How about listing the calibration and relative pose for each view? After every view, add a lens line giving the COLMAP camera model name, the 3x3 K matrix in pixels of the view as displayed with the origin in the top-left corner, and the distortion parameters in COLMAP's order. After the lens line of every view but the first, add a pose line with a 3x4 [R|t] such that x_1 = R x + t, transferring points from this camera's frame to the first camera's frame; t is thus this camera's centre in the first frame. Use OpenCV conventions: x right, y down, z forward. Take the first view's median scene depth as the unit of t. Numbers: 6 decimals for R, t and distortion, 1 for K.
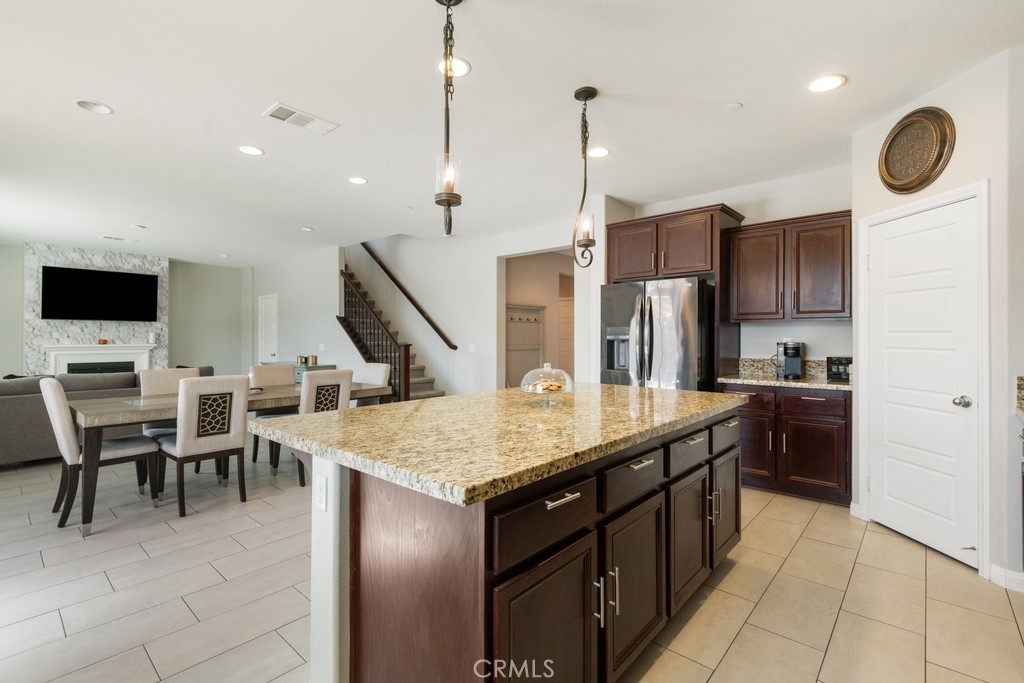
lens RADIAL K [[469.3, 0, 512.0], [0, 469.3, 341.5], [0, 0, 1]] dist [0.000623, 0.000016]
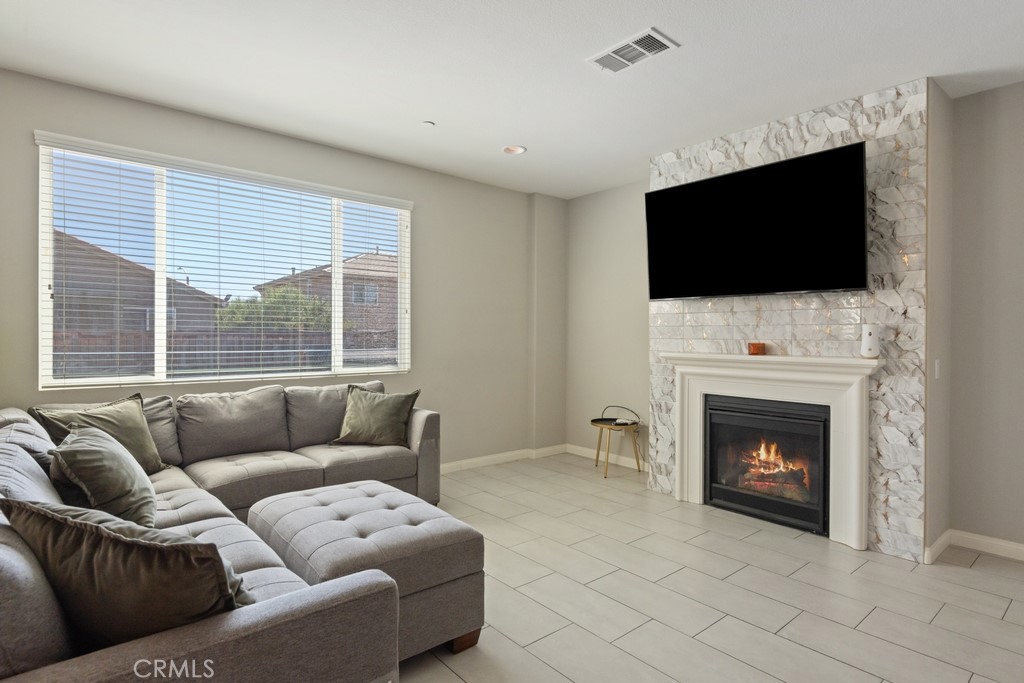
lens RADIAL K [[531.5, 0, 512.0], [0, 531.5, 341.5], [0, 0, 1]] dist [-0.001252, -0.000274]
pose [[-0.139687, 0.010249, -0.990143, -0.365993], [-0.015055, 0.999809, 0.012473, -0.008038], [0.990081, 0.016649, -0.139506, 0.814114]]
